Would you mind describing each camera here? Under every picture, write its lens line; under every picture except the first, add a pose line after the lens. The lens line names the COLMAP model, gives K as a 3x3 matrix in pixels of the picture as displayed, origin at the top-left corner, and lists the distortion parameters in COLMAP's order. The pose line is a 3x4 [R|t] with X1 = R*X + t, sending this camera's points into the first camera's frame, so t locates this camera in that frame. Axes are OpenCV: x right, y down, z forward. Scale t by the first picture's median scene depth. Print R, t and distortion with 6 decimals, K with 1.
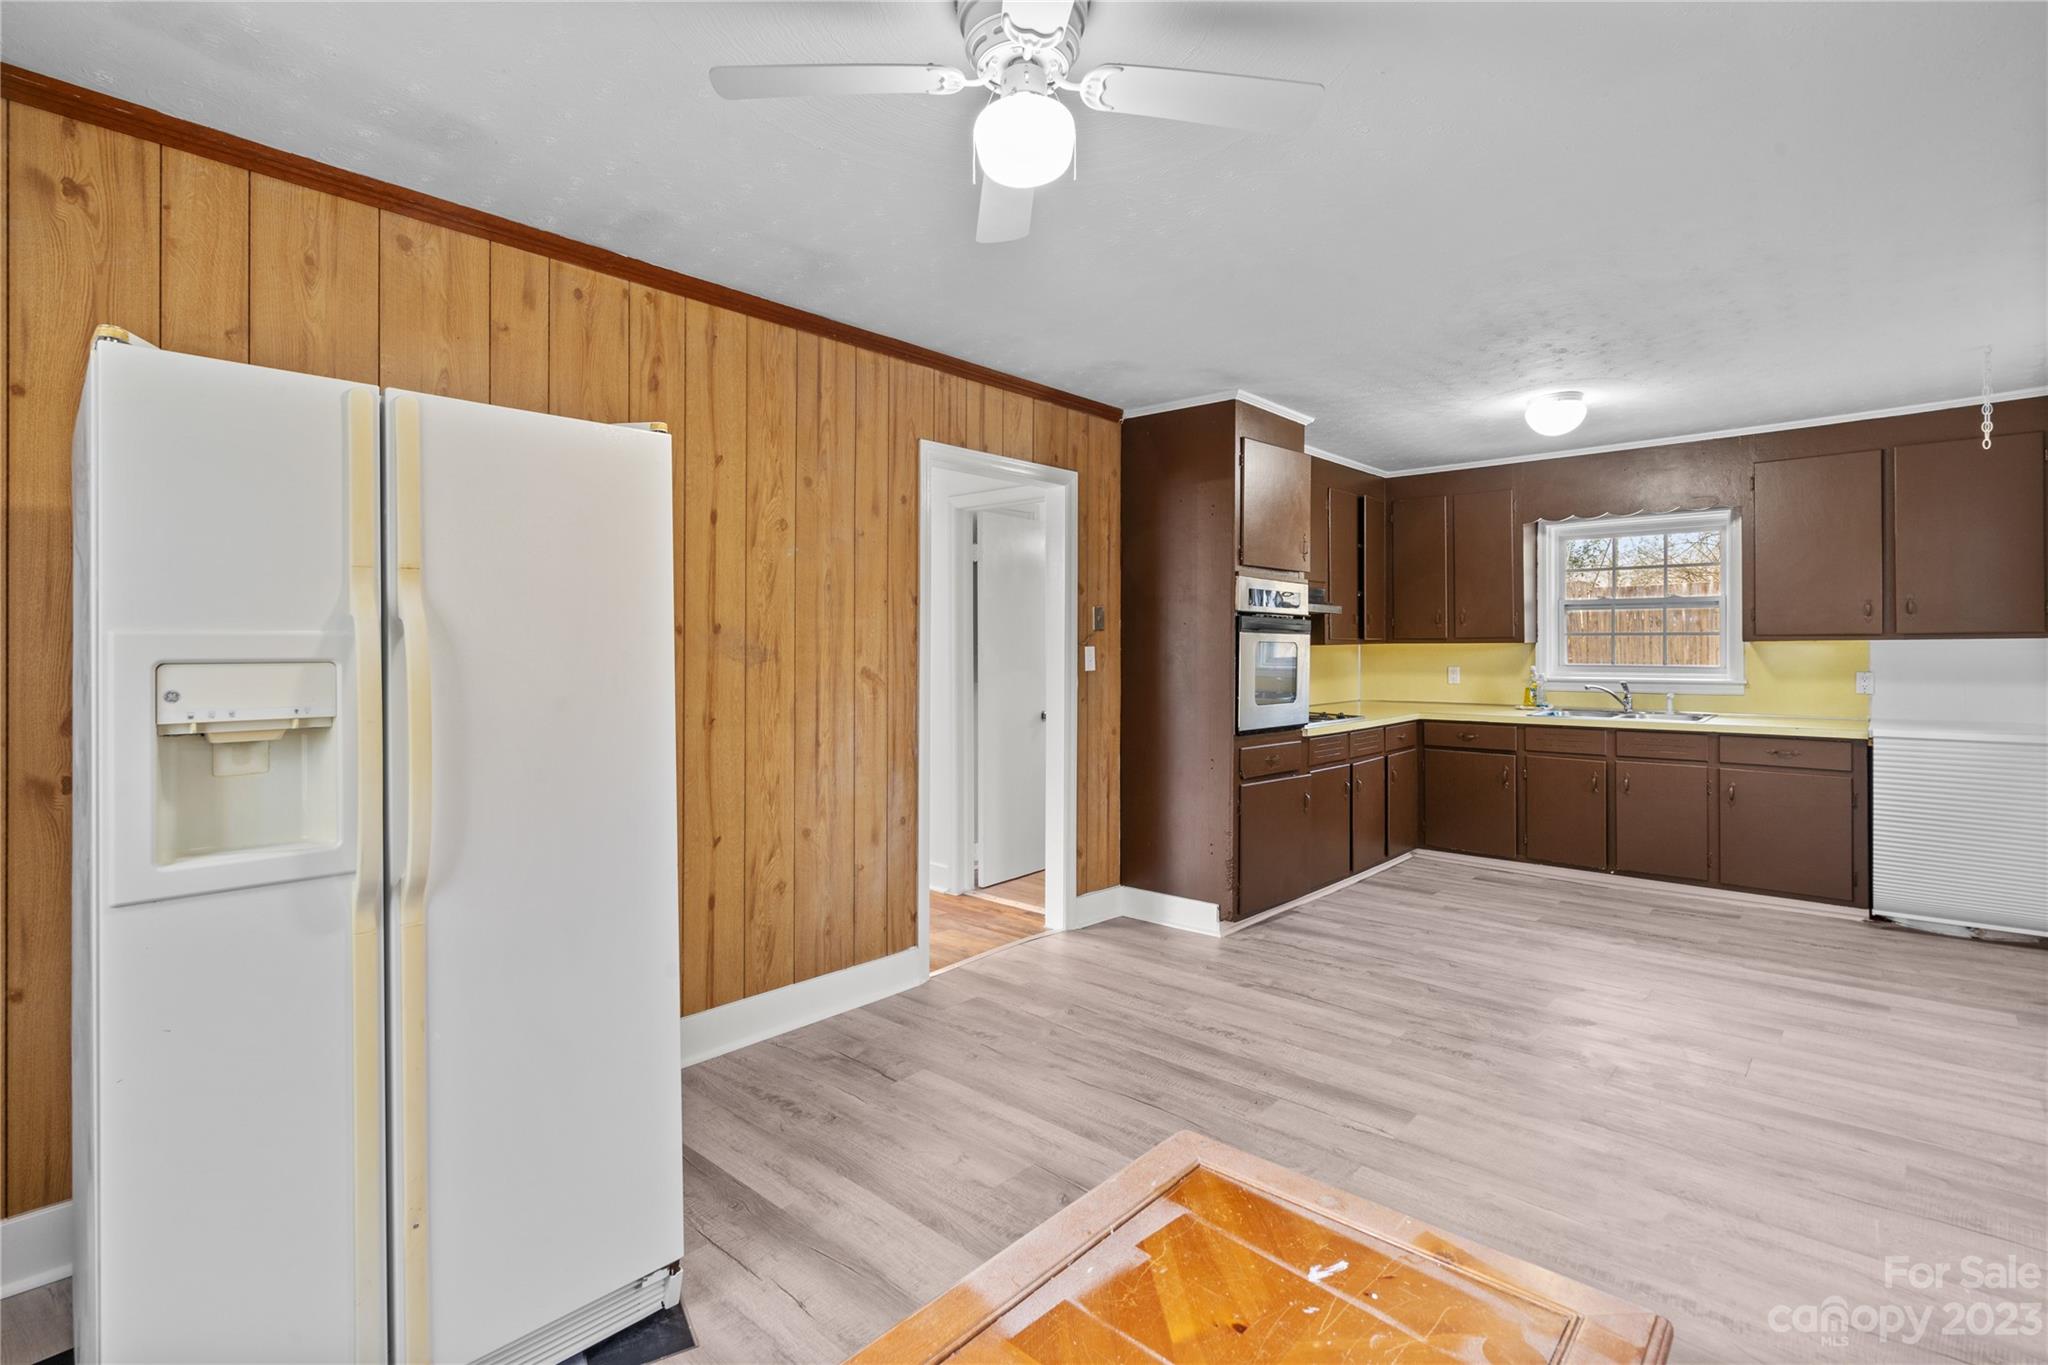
lens RADIAL K [[957.9, 0, 1013.2], [0, 957.9, 648.4], [0, 0, 1]] dist [0.000630, 0.001381]
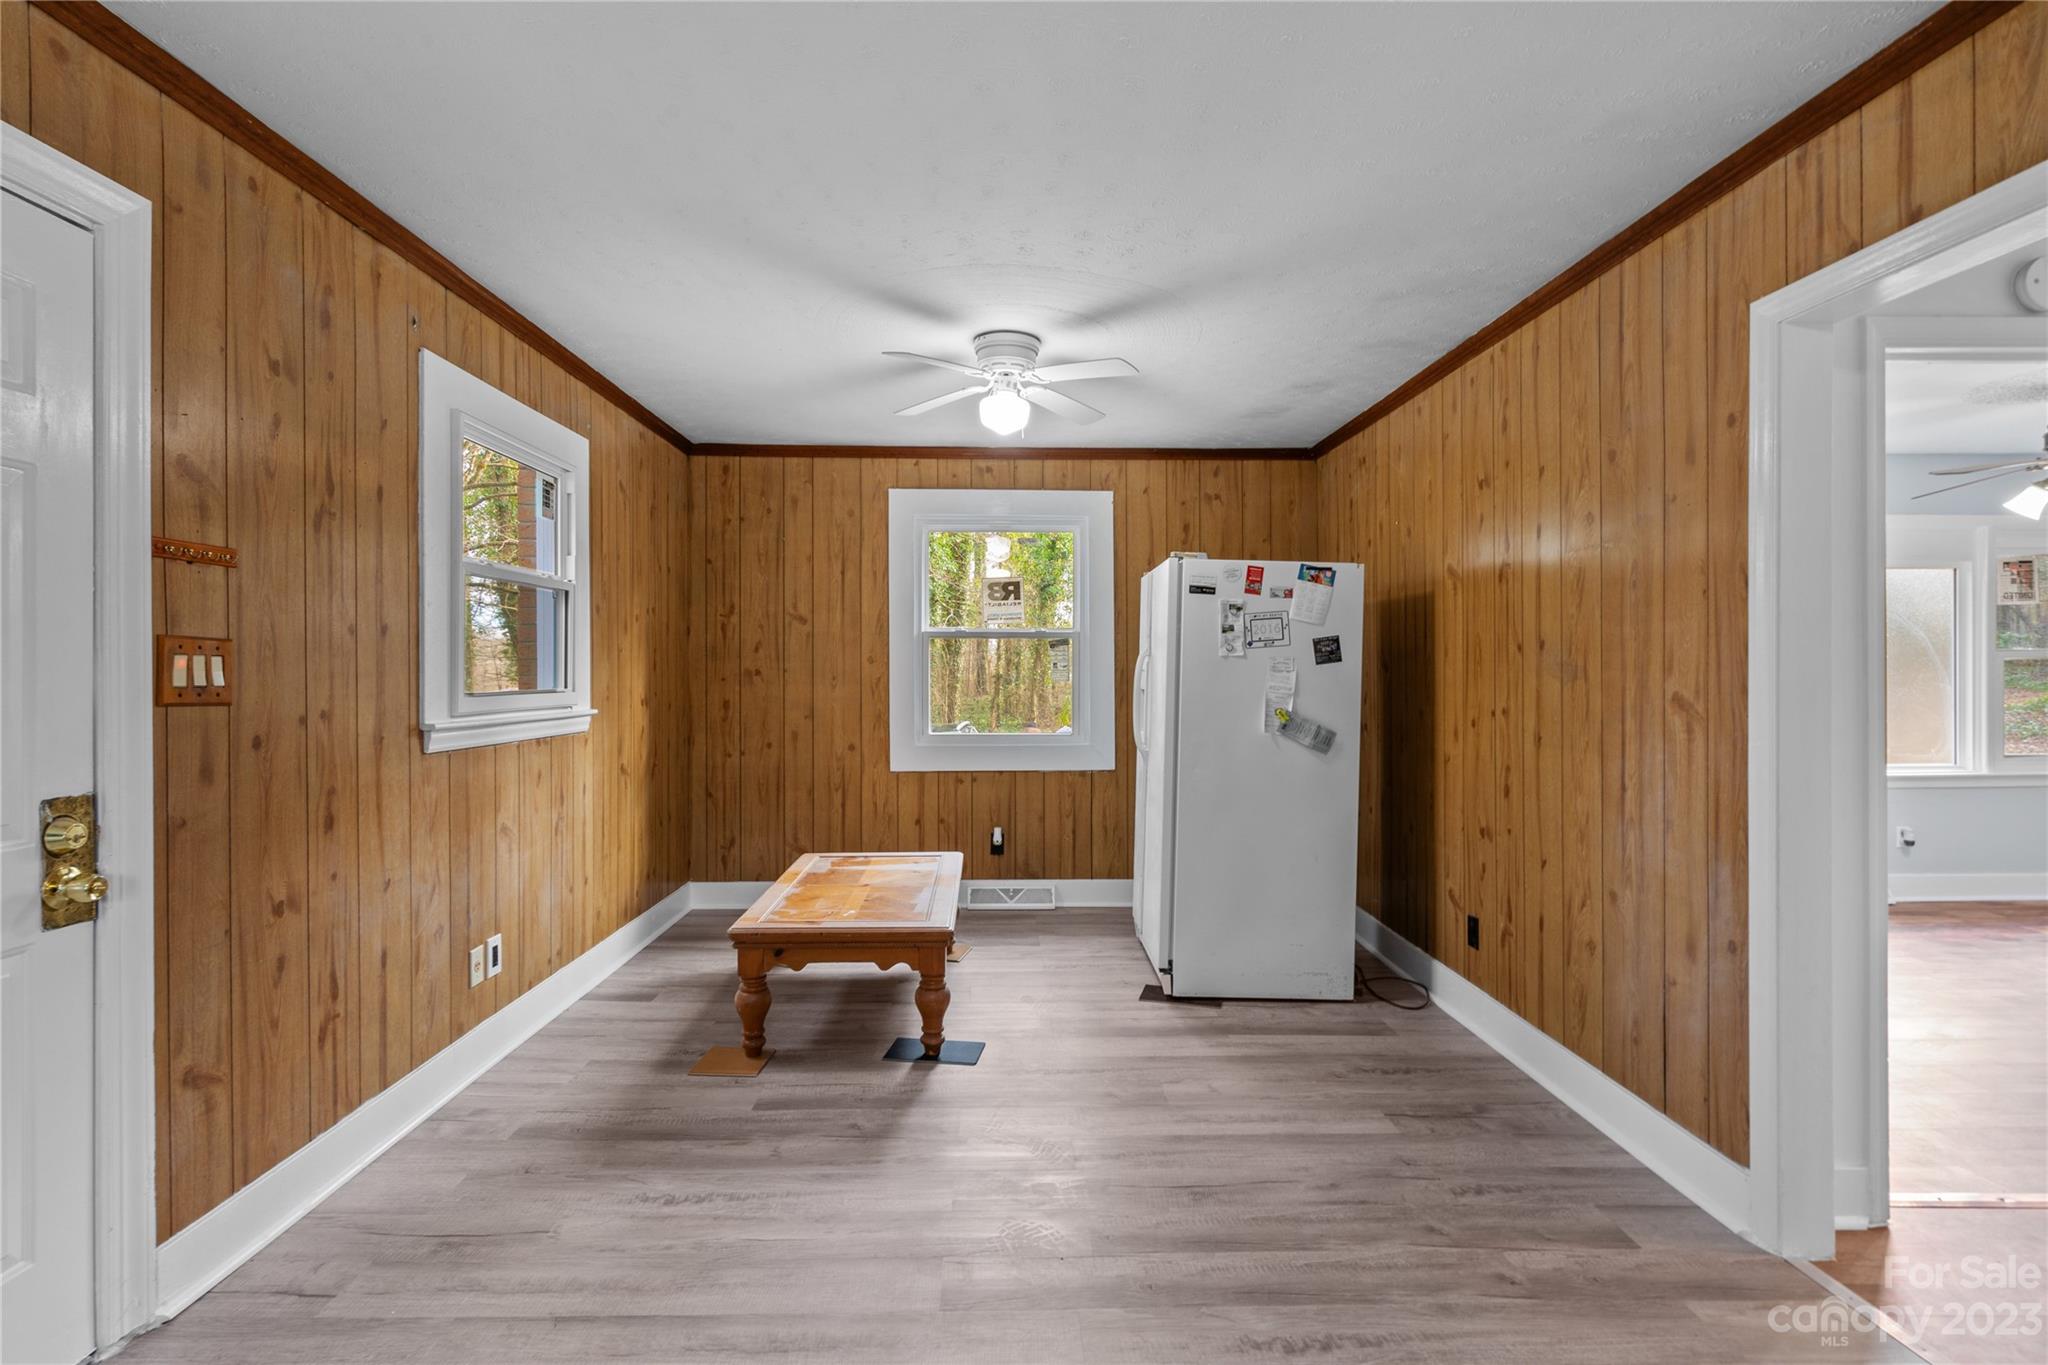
lens RADIAL K [[957.9, 0, 1027.4], [0, 957.9, 670.7], [0, 0, 1]] dist [0.000630, 0.001381]
pose [[-0.712051, 0.002199, -0.702125, 0.551271], [0.000228, 0.999996, 0.002901, 0.002028], [0.702128, 0.001905, -0.712048, 0.975867]]
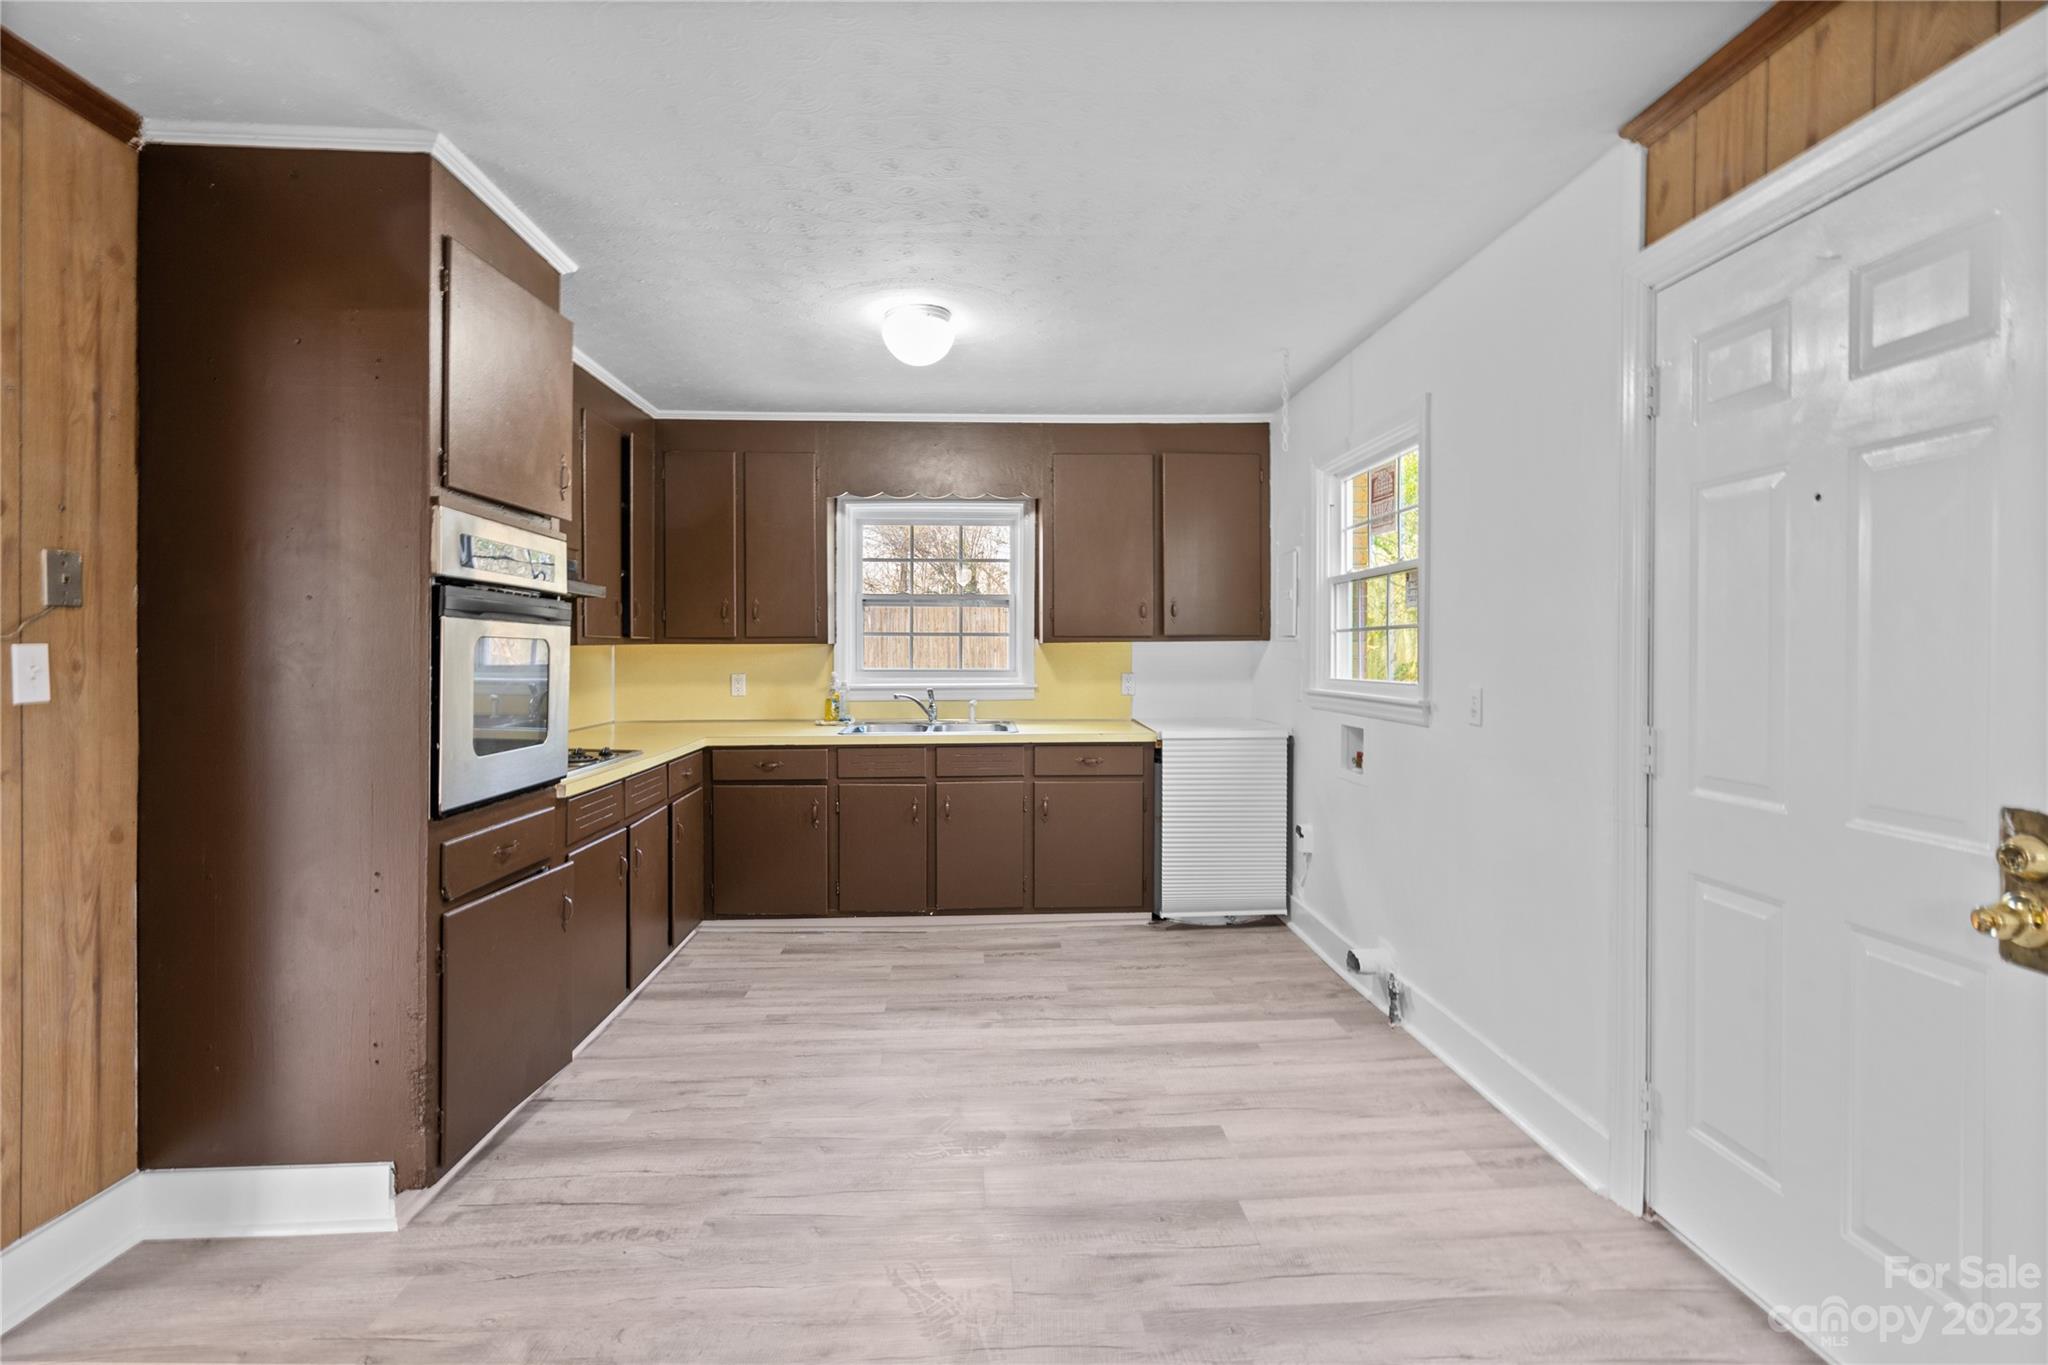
lens RADIAL K [[957.9, 0, 1017.5], [0, 957.9, 652.7], [0, 0, 1]] dist [0.000630, 0.001381]
pose [[0.699400, -0.001852, 0.714728, 0.085874], [0.002016, 0.999998, 0.000618, 0.002224], [-0.714728, 0.001009, 0.699402, 0.421975]]
